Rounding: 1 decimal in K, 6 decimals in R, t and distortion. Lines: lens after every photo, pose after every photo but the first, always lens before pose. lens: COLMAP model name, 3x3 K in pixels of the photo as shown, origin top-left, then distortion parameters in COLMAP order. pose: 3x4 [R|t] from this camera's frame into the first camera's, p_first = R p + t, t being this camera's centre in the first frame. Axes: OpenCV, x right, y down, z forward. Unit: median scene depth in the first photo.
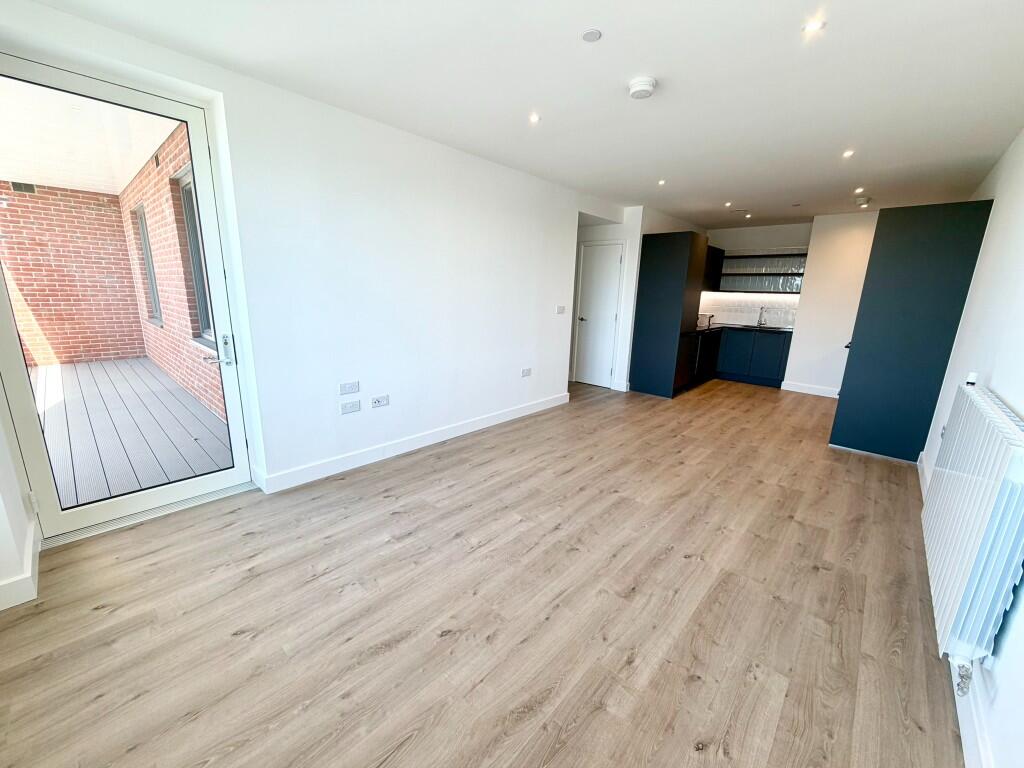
lens RADIAL K [[407.4, 0, 510.6], [0, 407.4, 386.0], [0, 0, 1]] dist [-0.001473, -0.000073]
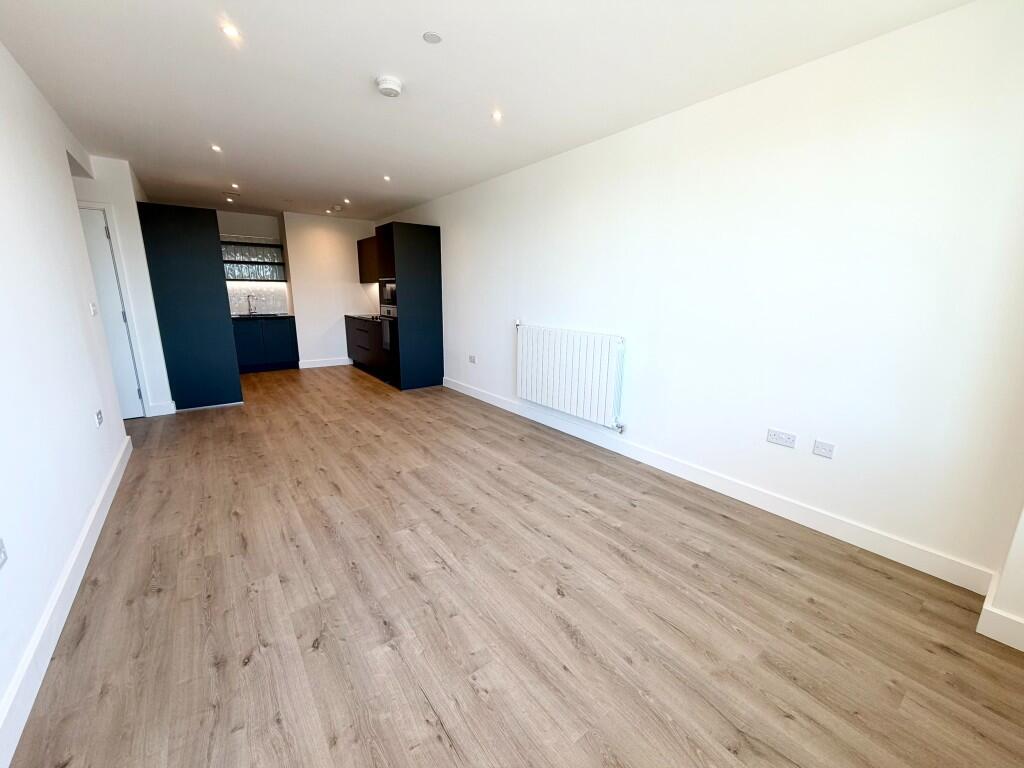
lens RADIAL K [[407.4, 0, 510.6], [0, 407.4, 386.0], [0, 0, 1]] dist [-0.001473, -0.000073]
pose [[0.180416, -0.249245, 0.951487, -0.665028], [0.222254, 0.952672, 0.207413, -0.111423], [-0.958151, 0.174051, 0.227273, 0.475594]]
